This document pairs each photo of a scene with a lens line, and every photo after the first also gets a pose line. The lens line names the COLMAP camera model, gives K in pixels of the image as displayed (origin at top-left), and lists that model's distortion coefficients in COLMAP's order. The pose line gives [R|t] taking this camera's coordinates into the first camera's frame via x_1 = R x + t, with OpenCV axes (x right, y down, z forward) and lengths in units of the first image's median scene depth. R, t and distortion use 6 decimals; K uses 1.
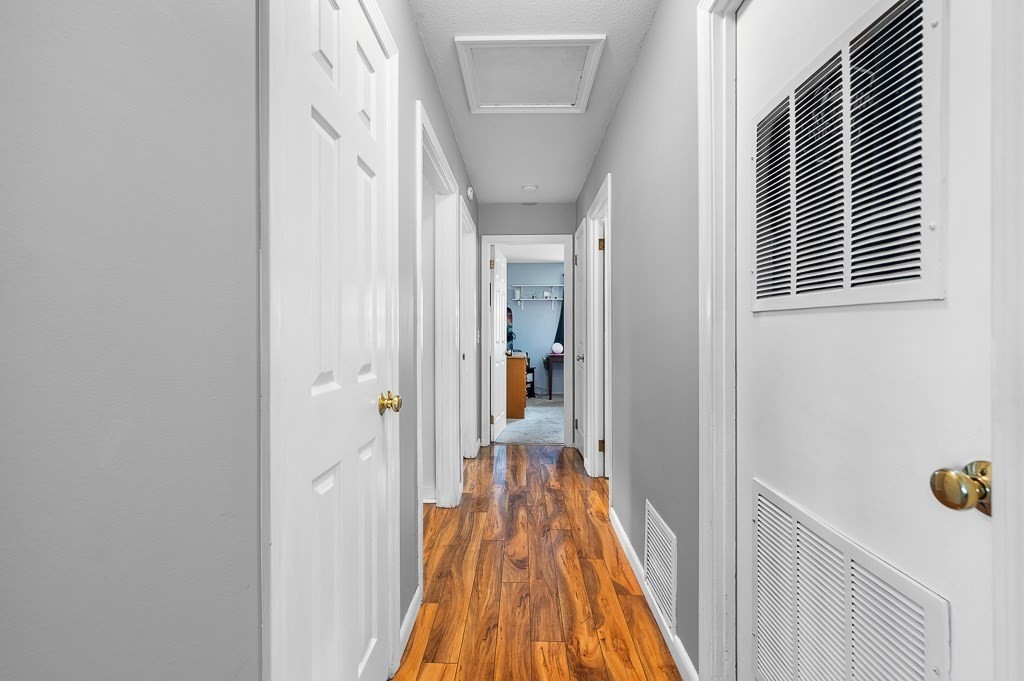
lens RADIAL K [[427.2, 0, 512.6], [0, 427.2, 336.9], [0, 0, 1]] dist [0.001602, -0.000612]
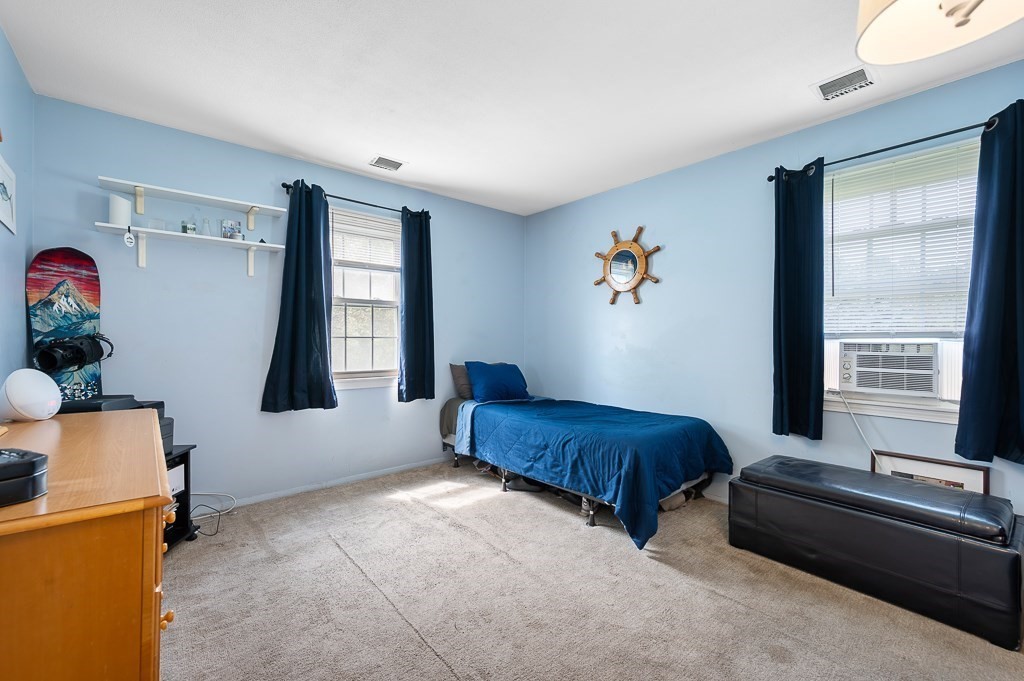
lens RADIAL K [[427.2, 0, 514.0], [0, 427.2, 338.1], [0, 0, 1]] dist [0.001602, -0.000612]
pose [[0.752824, 0.000085, 0.658221, 0.021720], [0.004179, 0.999979, -0.004909, -0.005732], [-0.658208, 0.006447, 0.752808, 0.582985]]
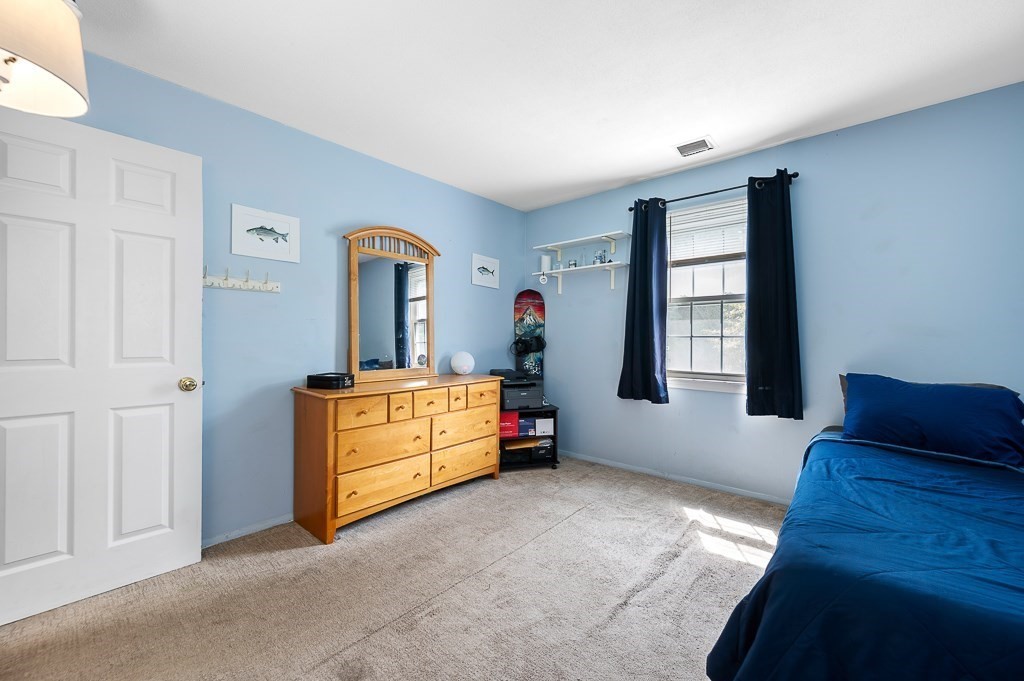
lens RADIAL K [[408.8, 0, 514.5], [0, 408.8, 339.1], [0, 0, 1]] dist [0.000709, -0.000003]
pose [[0.759740, 0.000706, -0.650226, 0.310391], [-0.004016, 0.999985, -0.003606, -0.004756], [0.650214, 0.005351, 0.759732, 0.594847]]
